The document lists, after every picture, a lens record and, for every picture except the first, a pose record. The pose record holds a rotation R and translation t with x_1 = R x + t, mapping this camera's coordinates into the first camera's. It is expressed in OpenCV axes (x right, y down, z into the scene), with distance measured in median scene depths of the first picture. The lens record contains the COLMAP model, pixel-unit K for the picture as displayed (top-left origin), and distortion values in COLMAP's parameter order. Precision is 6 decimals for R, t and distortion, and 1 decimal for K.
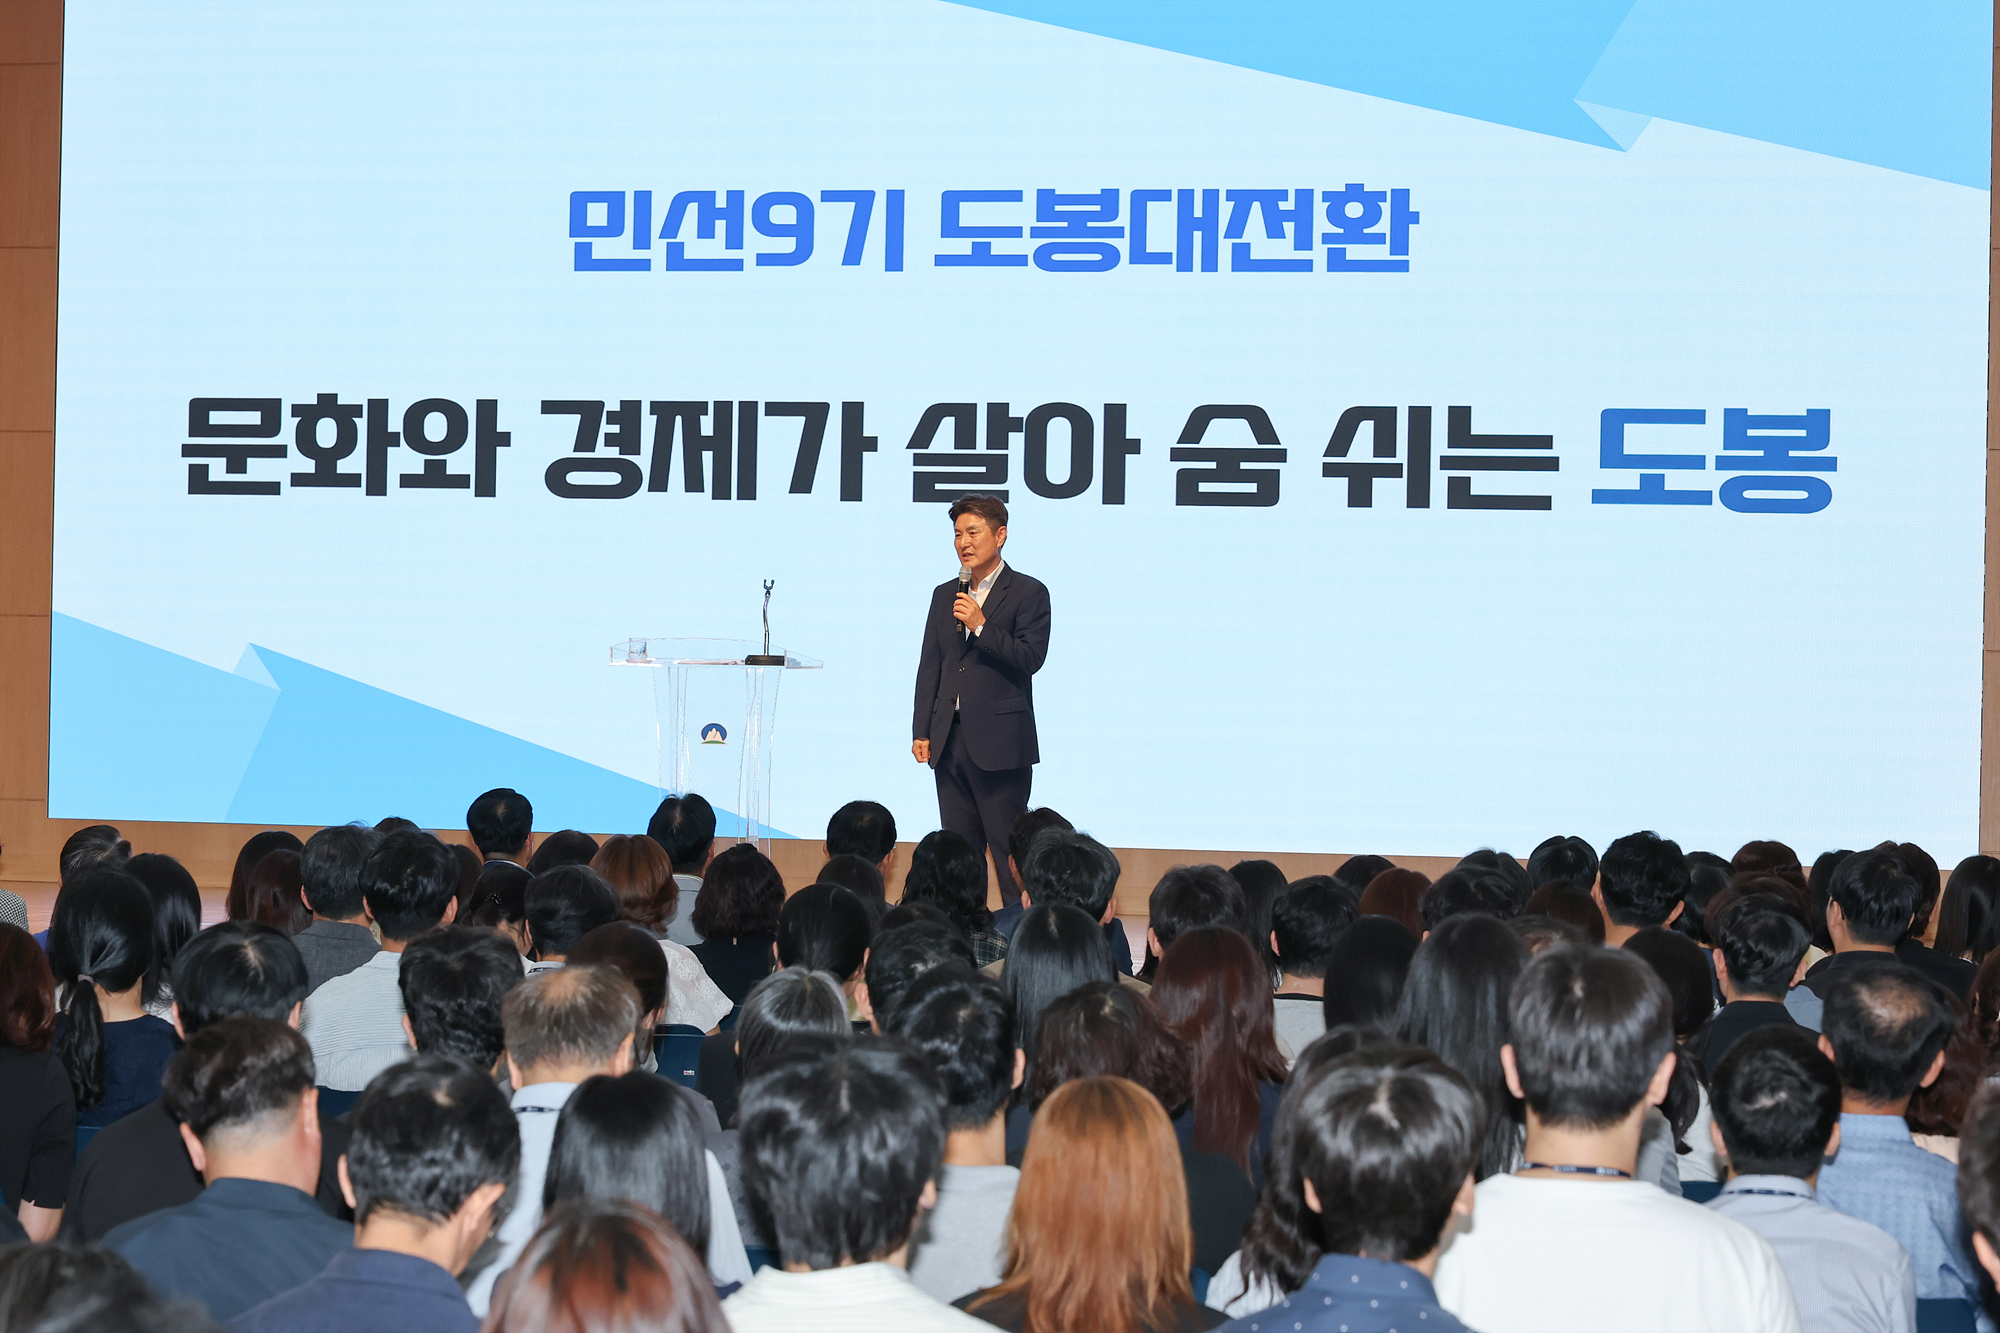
lens RADIAL K [[6230.9, 0, 1000.4], [0, 6230.9, 740.3], [0, 0, 1]] dist [-0.173452, -0.621929]
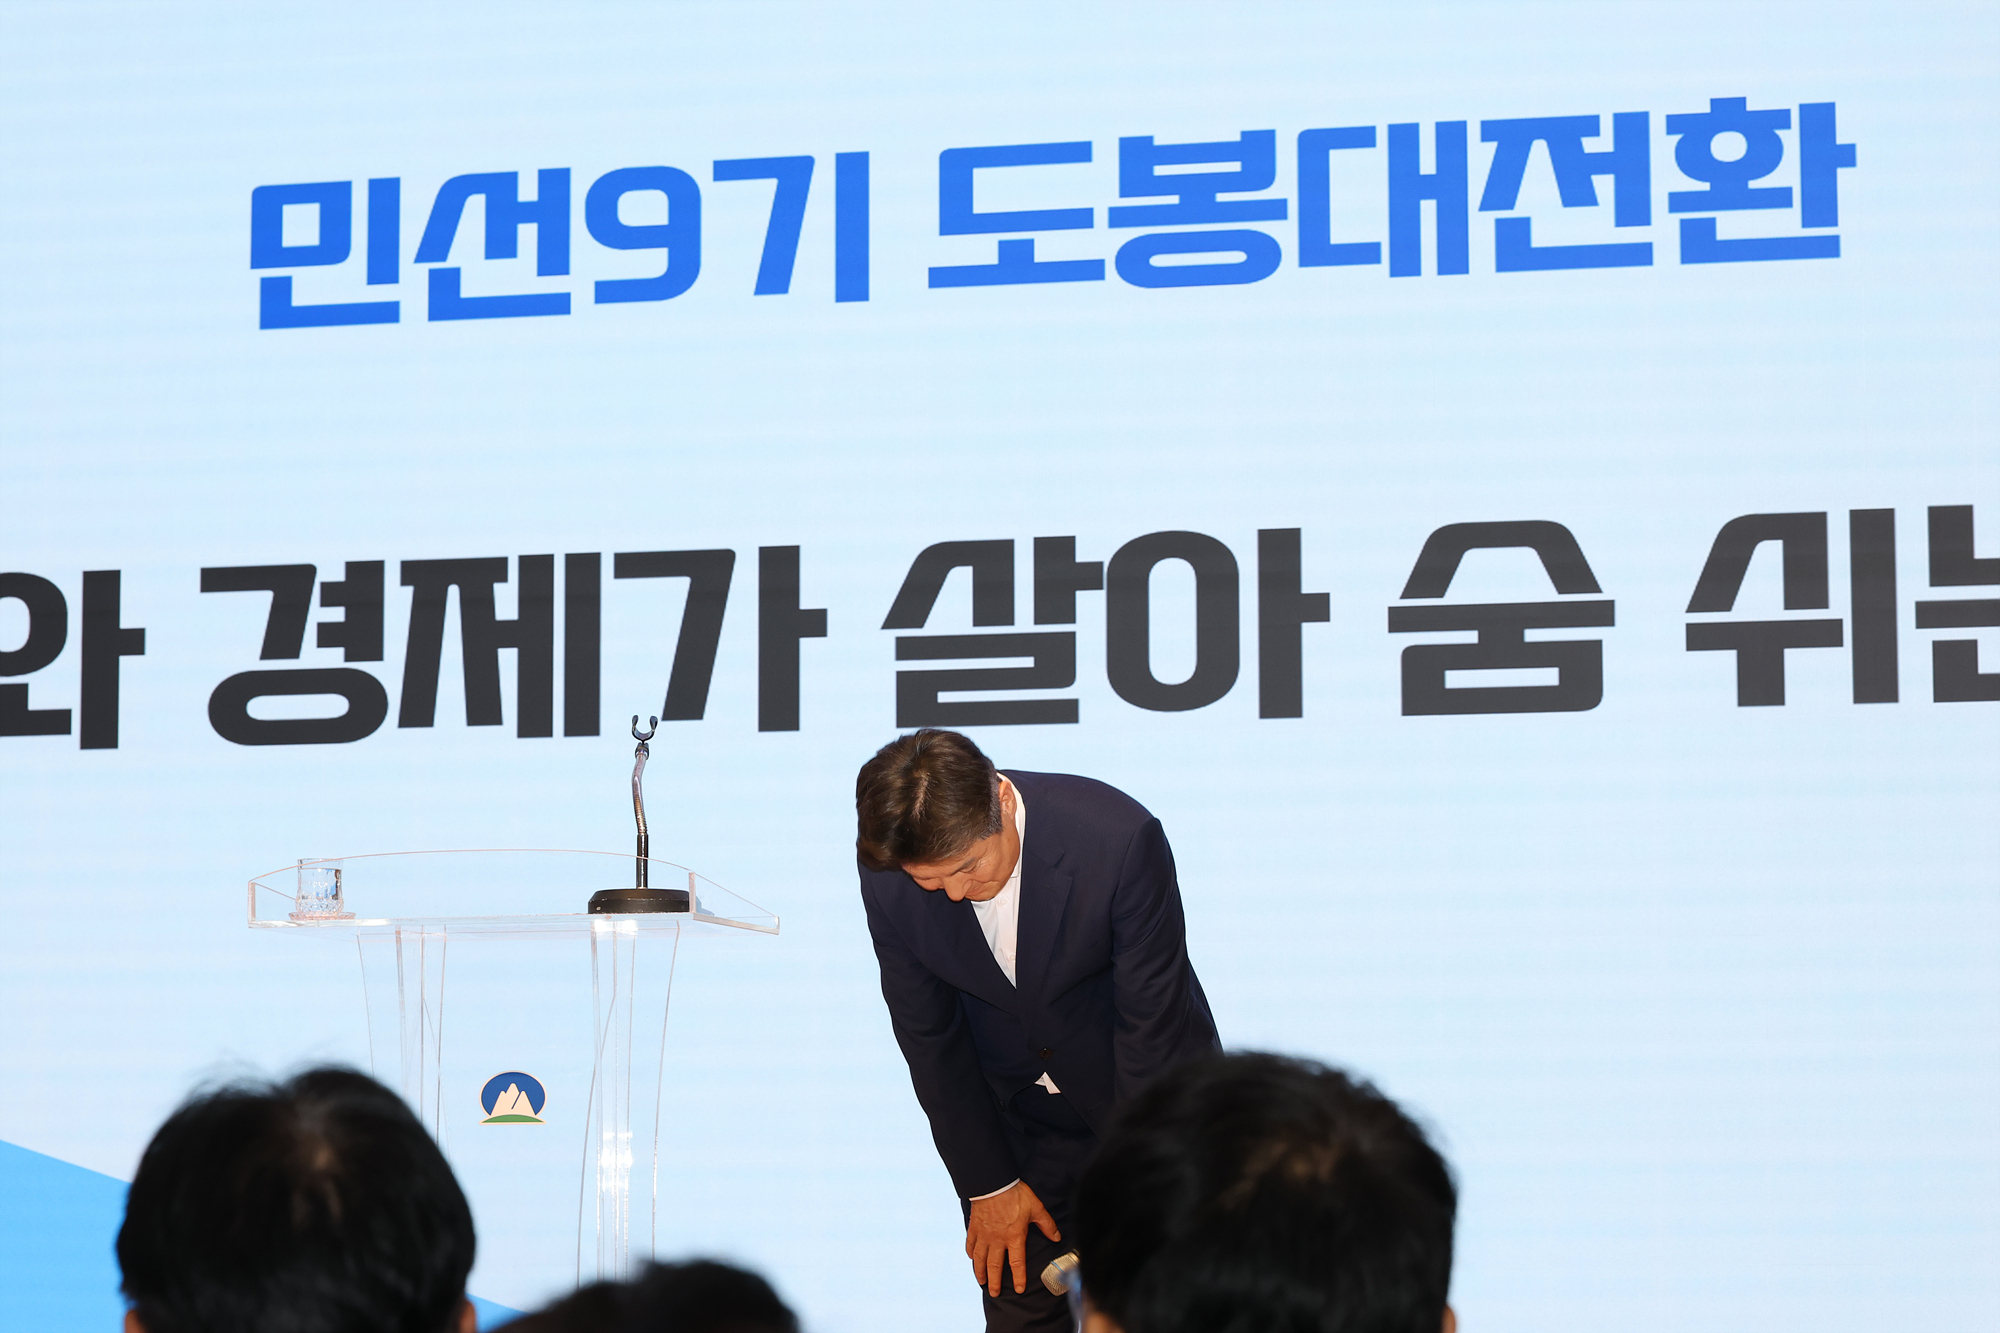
lens RADIAL K [[5148.4, 0, 998.6], [0, 5148.4, 733.7], [0, 0, 1]] dist [-0.139602, 0.042369]
pose [[0.998943, -0.017012, 0.042691, -0.024016], [0.021635, 0.993665, -0.110284, 0.010729], [-0.040544, 0.111092, 0.992983, 0.563154]]
